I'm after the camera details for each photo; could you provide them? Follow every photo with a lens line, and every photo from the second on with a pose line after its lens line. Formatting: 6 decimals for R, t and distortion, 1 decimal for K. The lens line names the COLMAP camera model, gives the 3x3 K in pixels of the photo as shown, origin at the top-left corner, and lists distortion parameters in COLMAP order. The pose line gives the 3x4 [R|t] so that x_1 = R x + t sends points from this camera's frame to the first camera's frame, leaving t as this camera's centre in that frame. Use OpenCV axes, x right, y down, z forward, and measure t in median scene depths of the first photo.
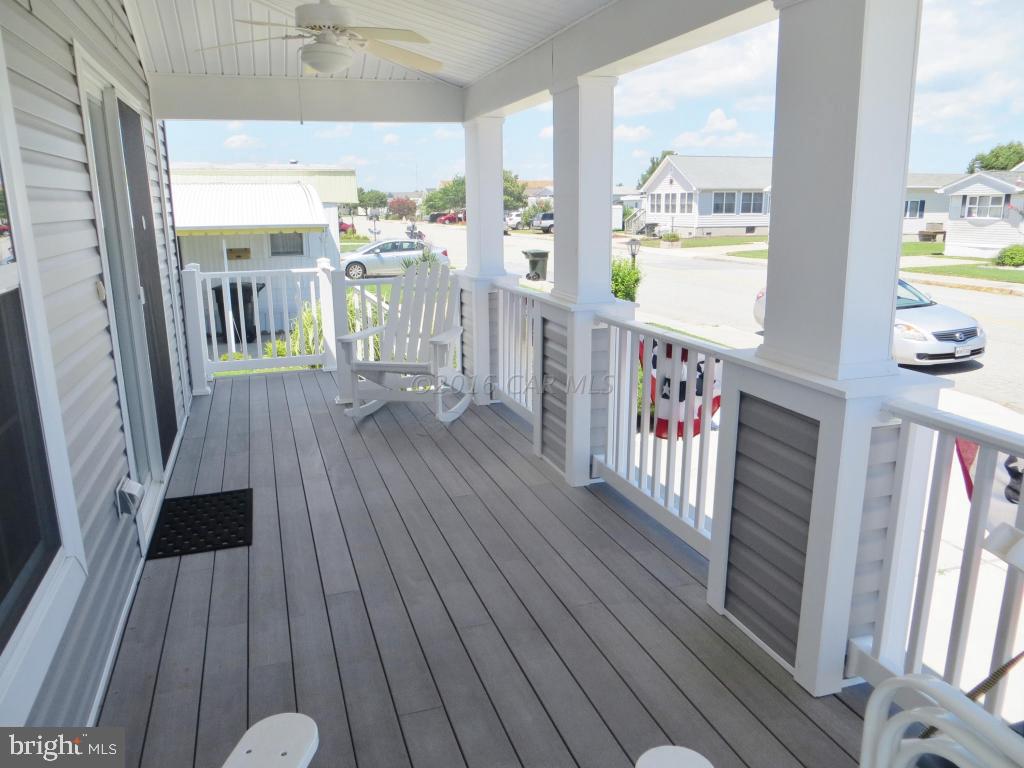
lens RADIAL K [[756.4, 0, 511.4], [0, 756.4, 388.3], [0, 0, 1]] dist [-0.012893, -0.002203]
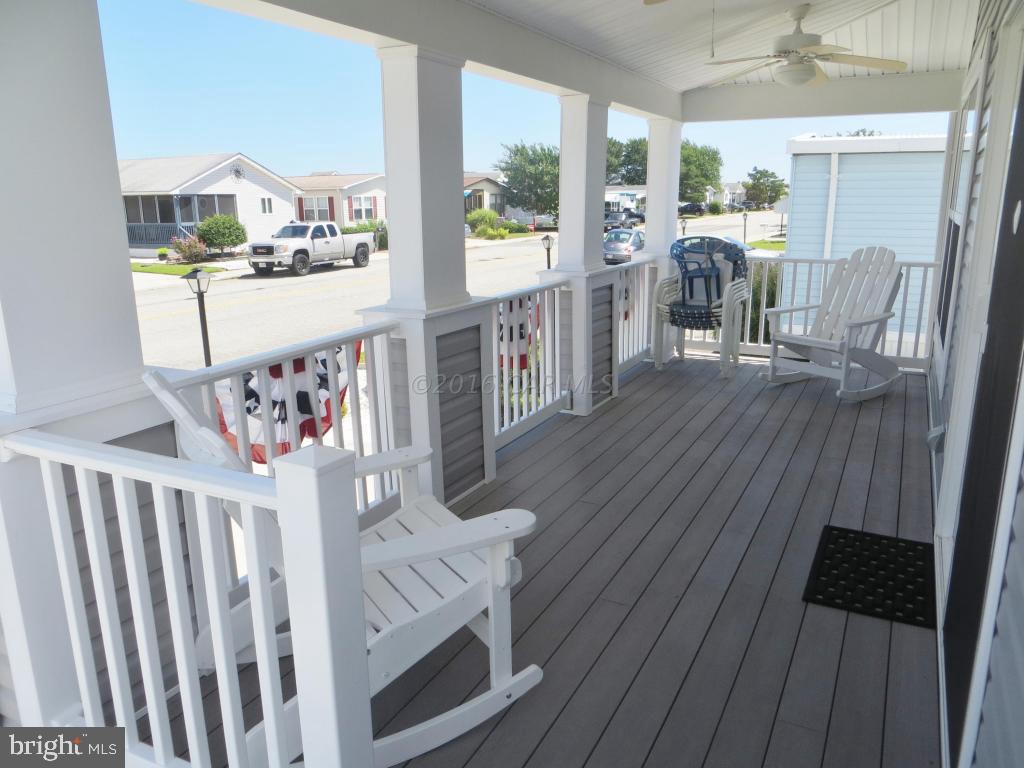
lens RADIAL K [[756.4, 0, 512.4], [0, 756.4, 384.8], [0, 0, 1]] dist [-0.012893, -0.002203]
pose [[-0.699596, -0.168678, 0.694344, -0.651361], [0.169285, 0.904946, 0.390405, -0.384295], [-0.694196, 0.390667, -0.604542, 1.652833]]
